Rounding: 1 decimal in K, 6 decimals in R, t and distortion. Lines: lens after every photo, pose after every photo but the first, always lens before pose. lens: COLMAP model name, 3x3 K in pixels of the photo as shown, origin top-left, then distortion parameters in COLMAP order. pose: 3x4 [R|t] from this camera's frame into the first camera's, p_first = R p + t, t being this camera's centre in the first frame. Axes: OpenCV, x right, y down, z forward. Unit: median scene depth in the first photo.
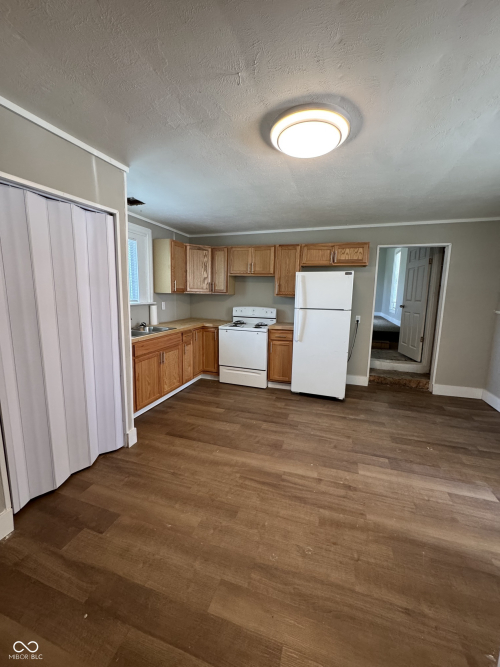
lens RADIAL K [[265.9, 0, 251.2], [0, 265.9, 330.7], [0, 0, 1]] dist [-0.003958, -0.000536]
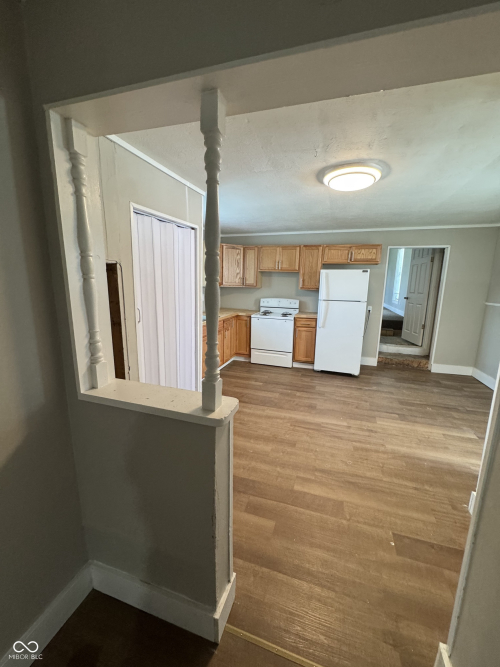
lens RADIAL K [[265.9, 0, 252.4], [0, 265.9, 331.2], [0, 0, 1]] dist [-0.003958, -0.000536]
pose [[0.999957, 0.000489, 0.009275, -0.169688], [-0.000834, 0.999306, 0.037228, 0.013737], [-0.009251, -0.037235, 0.999264, -0.229691]]
